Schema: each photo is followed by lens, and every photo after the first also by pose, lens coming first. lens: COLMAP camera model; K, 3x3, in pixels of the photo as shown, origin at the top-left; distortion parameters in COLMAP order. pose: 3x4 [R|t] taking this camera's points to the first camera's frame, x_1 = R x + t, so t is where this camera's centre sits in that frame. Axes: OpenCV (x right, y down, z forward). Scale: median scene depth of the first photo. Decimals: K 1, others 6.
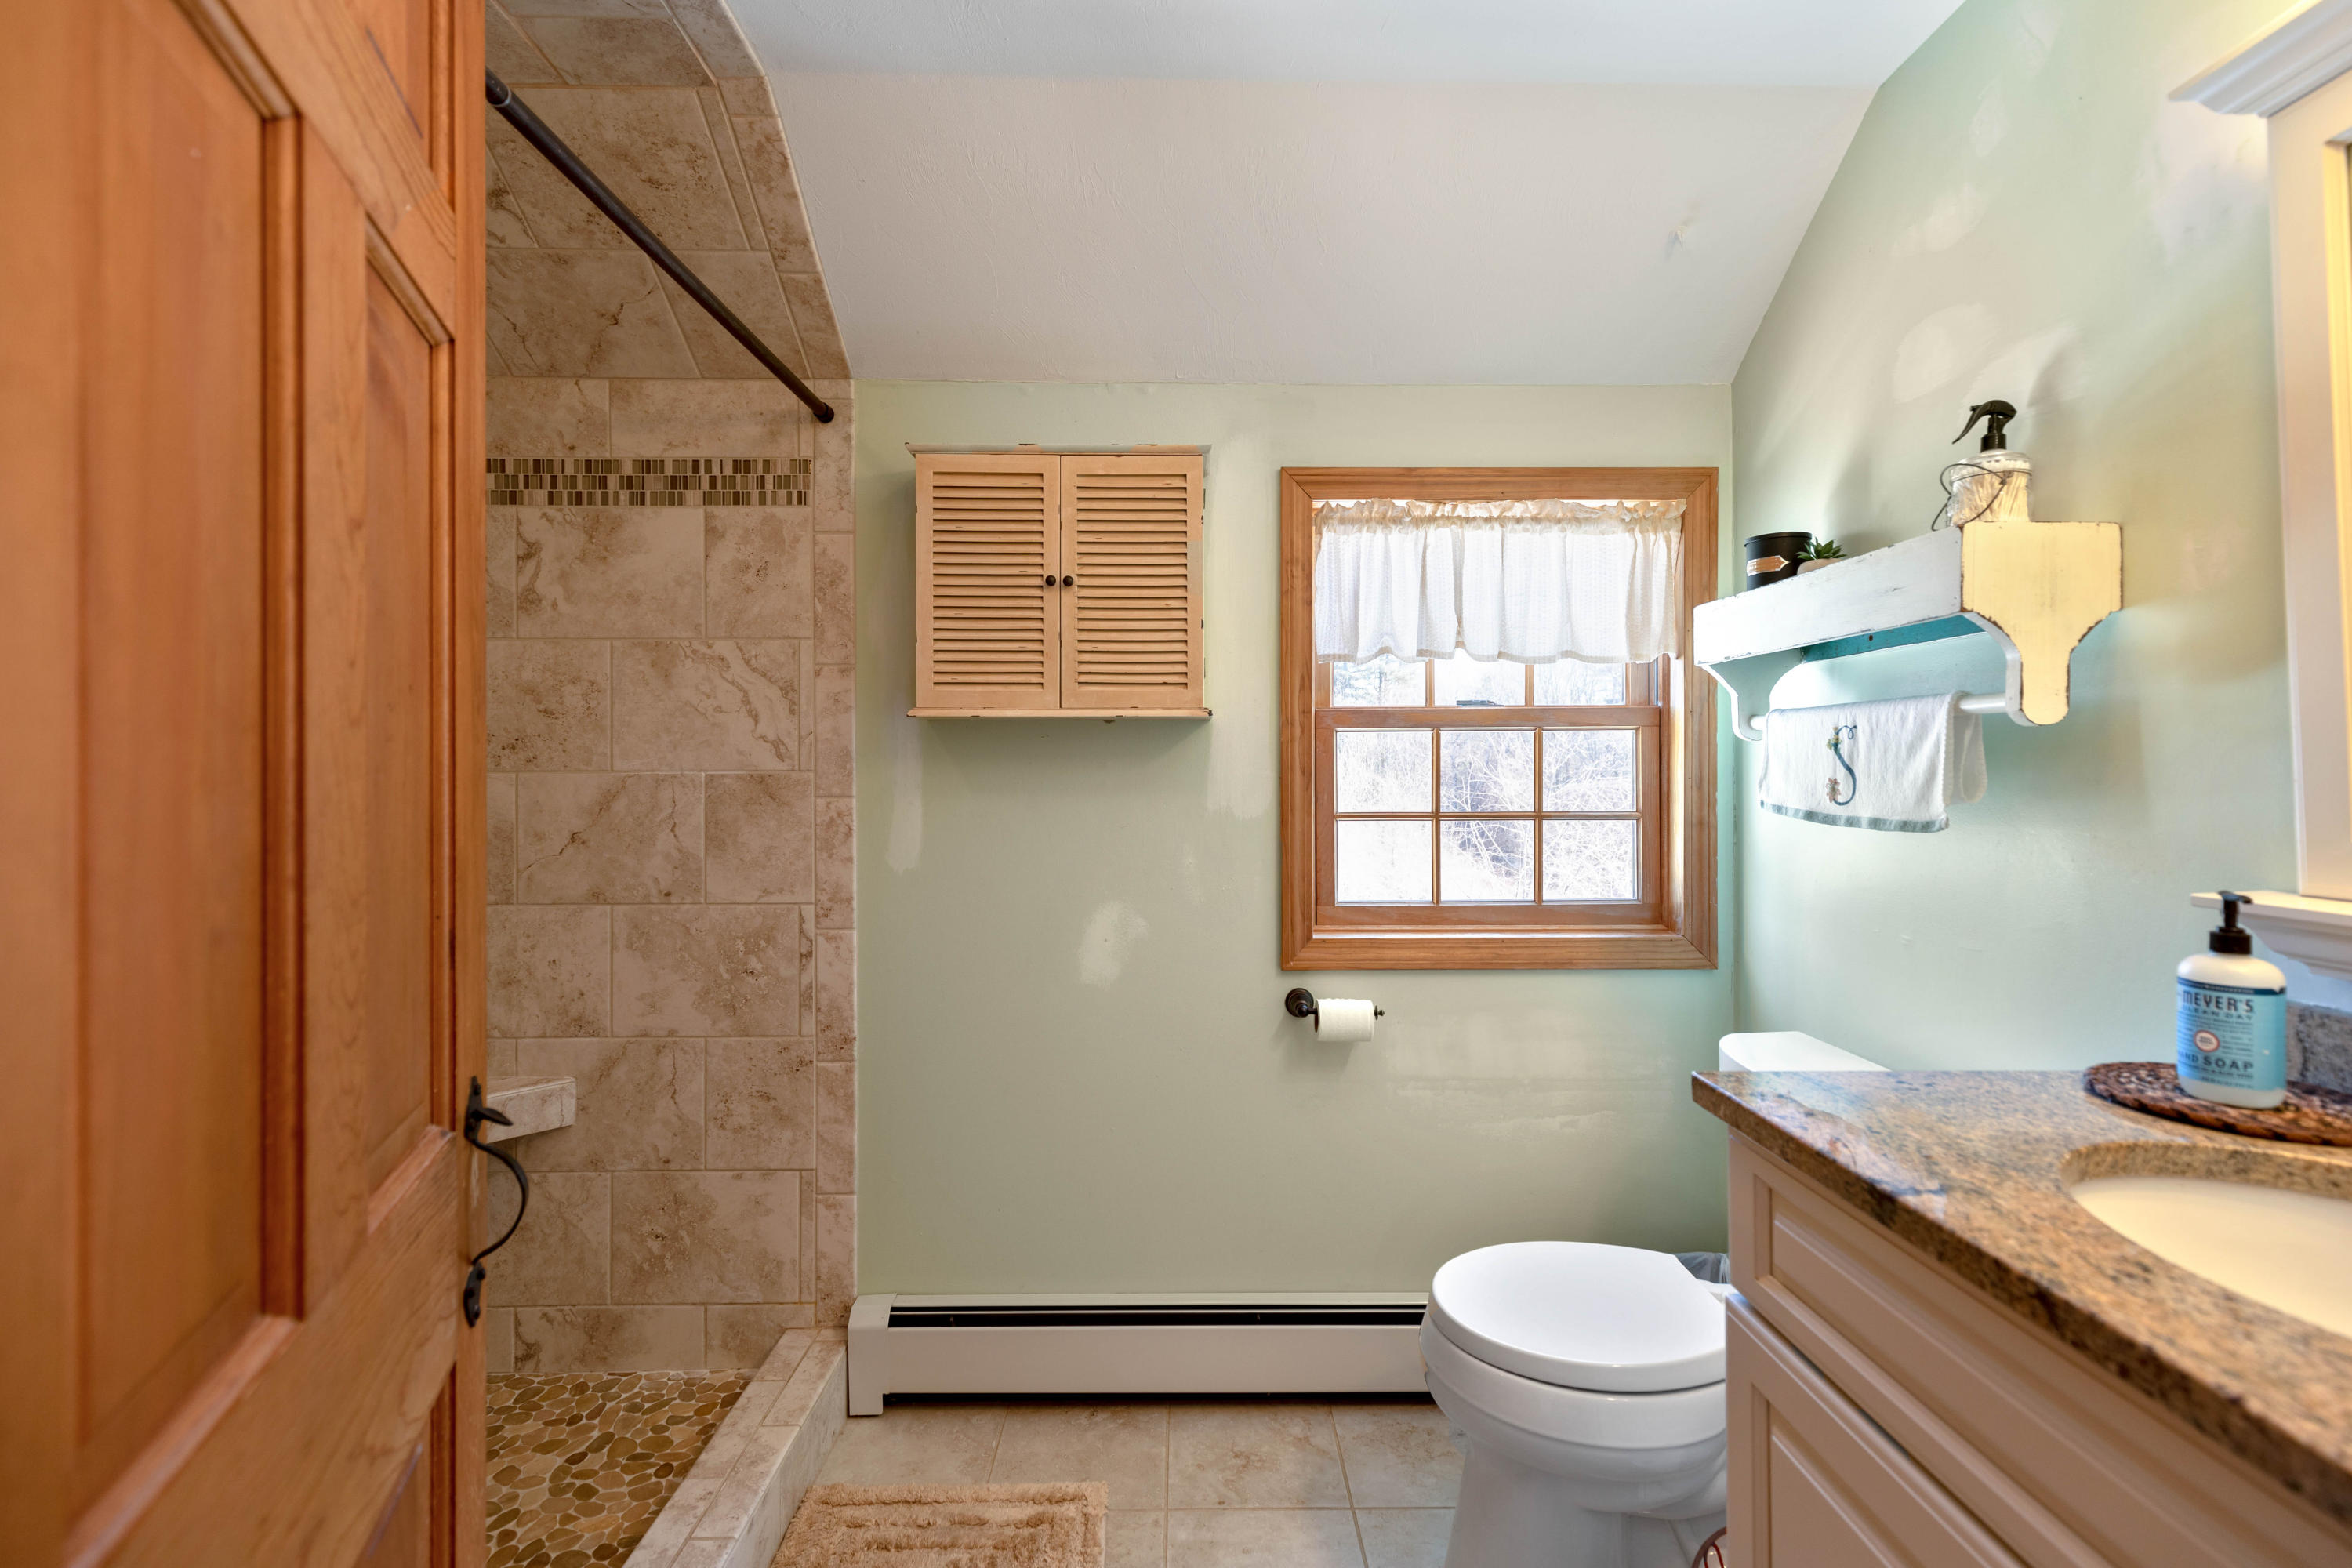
lens RADIAL K [[1065.4, 0, 1175.7], [0, 1065.4, 775.3], [0, 0, 1]] dist [0.012653, -0.001326]
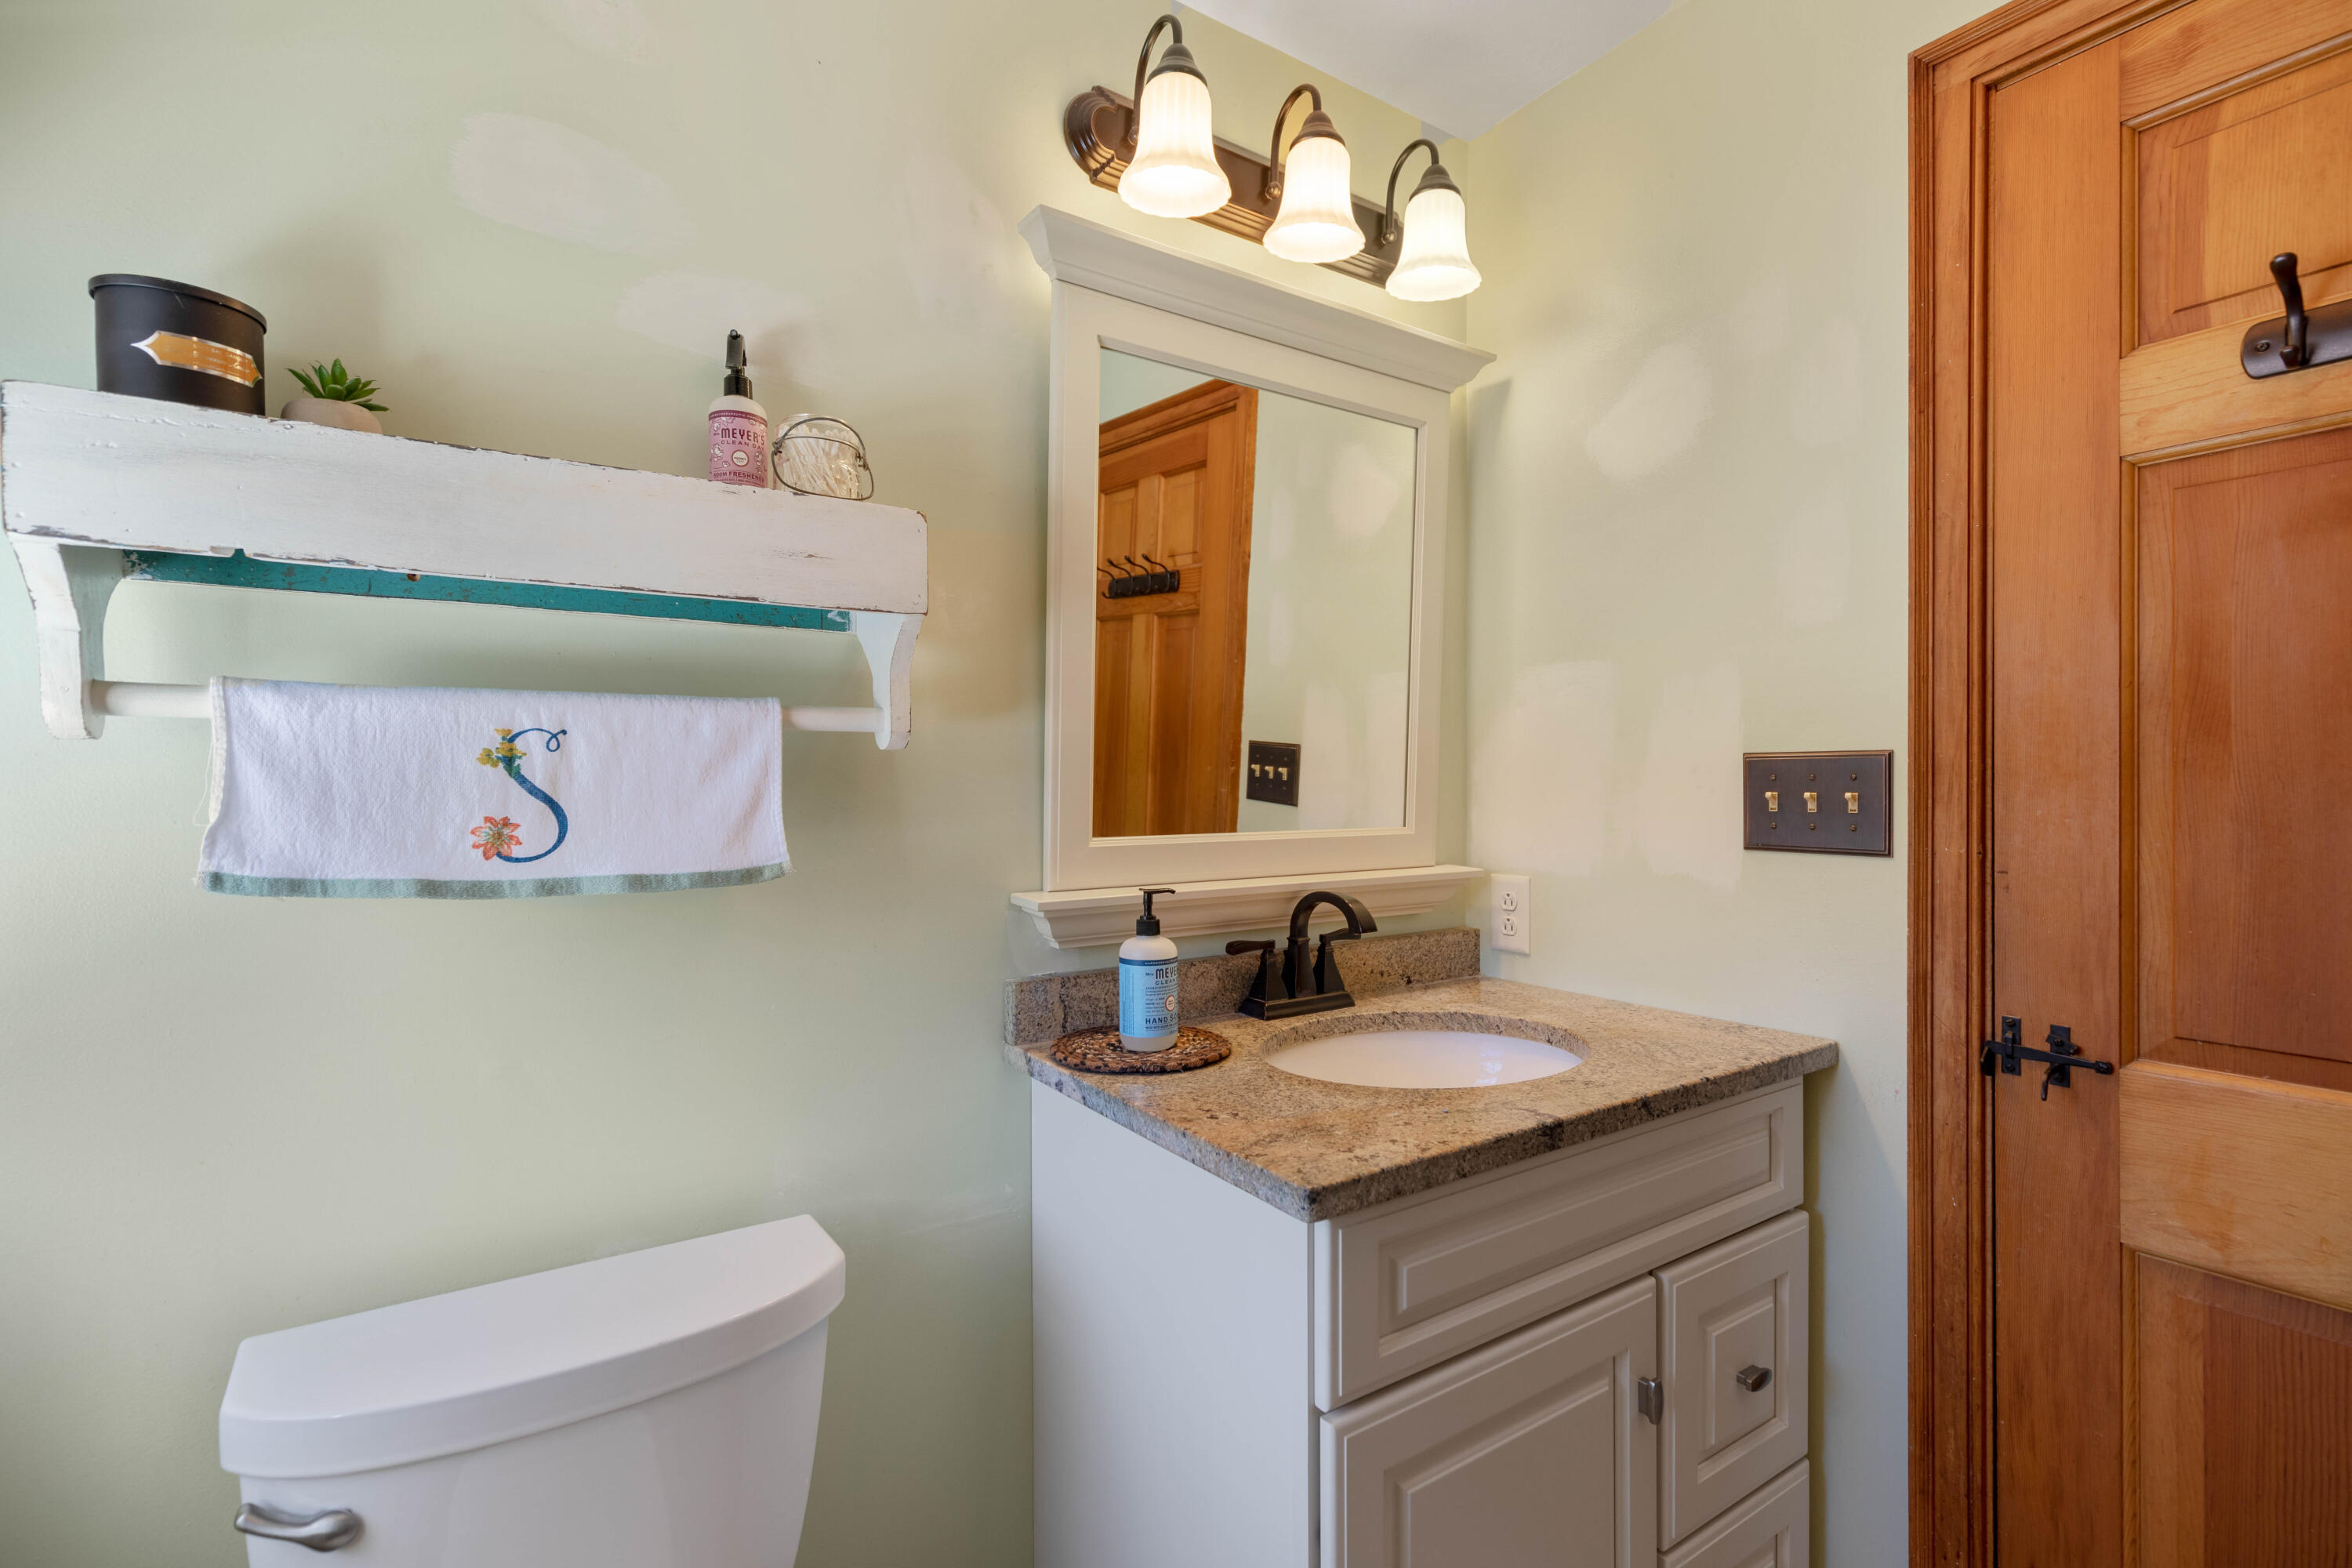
lens RADIAL K [[1065.4, 0, 1177.0], [0, 1065.4, 784.5], [0, 0, 1]] dist [0.012653, -0.001326]
pose [[-0.565974, 0.010776, 0.824353, -0.071466], [0.014088, 0.999895, -0.003398, -0.008421], [-0.824303, 0.009690, -0.566066, 1.111586]]
